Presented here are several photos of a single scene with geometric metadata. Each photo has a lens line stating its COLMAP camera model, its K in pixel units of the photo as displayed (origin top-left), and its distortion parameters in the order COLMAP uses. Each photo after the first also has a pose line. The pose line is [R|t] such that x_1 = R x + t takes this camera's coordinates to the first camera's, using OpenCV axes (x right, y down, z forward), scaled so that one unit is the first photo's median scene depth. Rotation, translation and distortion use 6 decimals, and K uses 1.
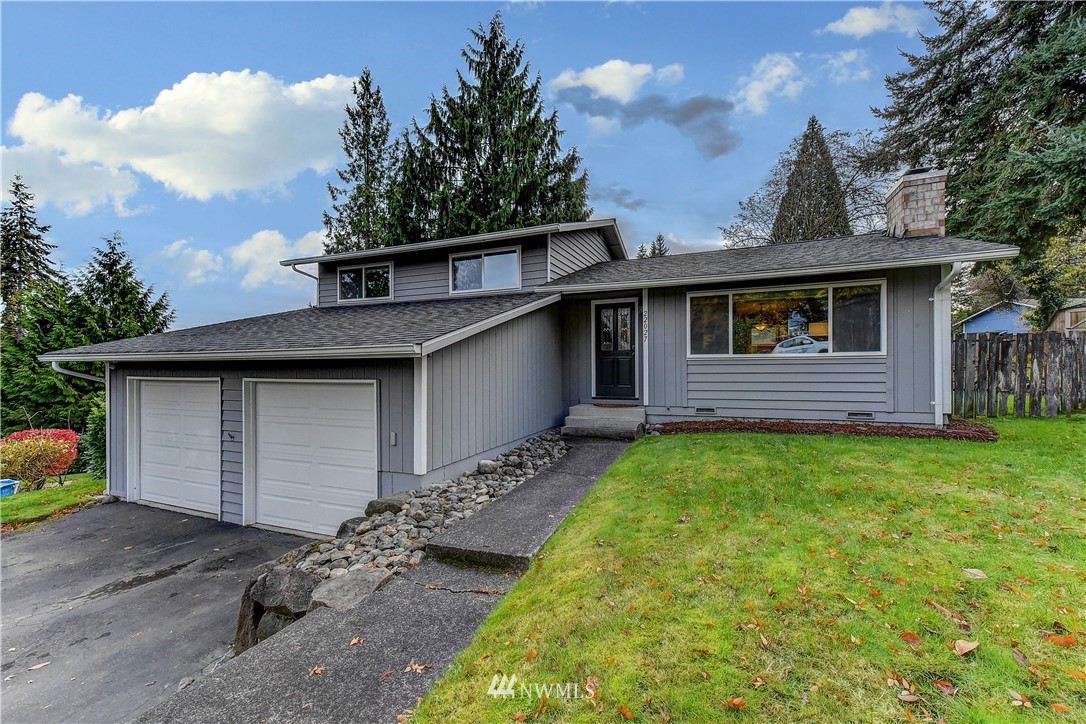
lens RADIAL K [[423.4, 0, 549.5], [0, 423.4, 362.9], [0, 0, 1]] dist [0.012854, 0.000289]
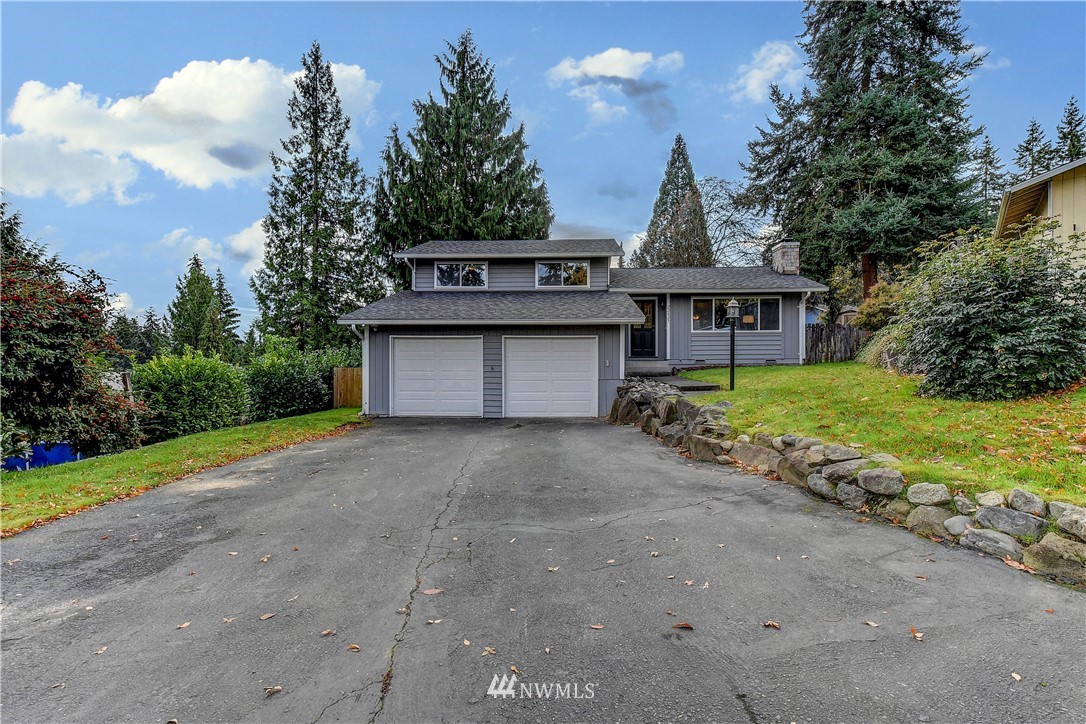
lens RADIAL K [[507.7, 0, 541.2], [0, 507.7, 353.8], [0, 0, 1]] dist [0.001294, 0.000068]
pose [[0.942464, 0.009465, 0.334174, -0.437552], [-0.007305, 0.999944, -0.007720, 0.044060], [-0.334228, 0.004835, 0.942480, -0.364078]]
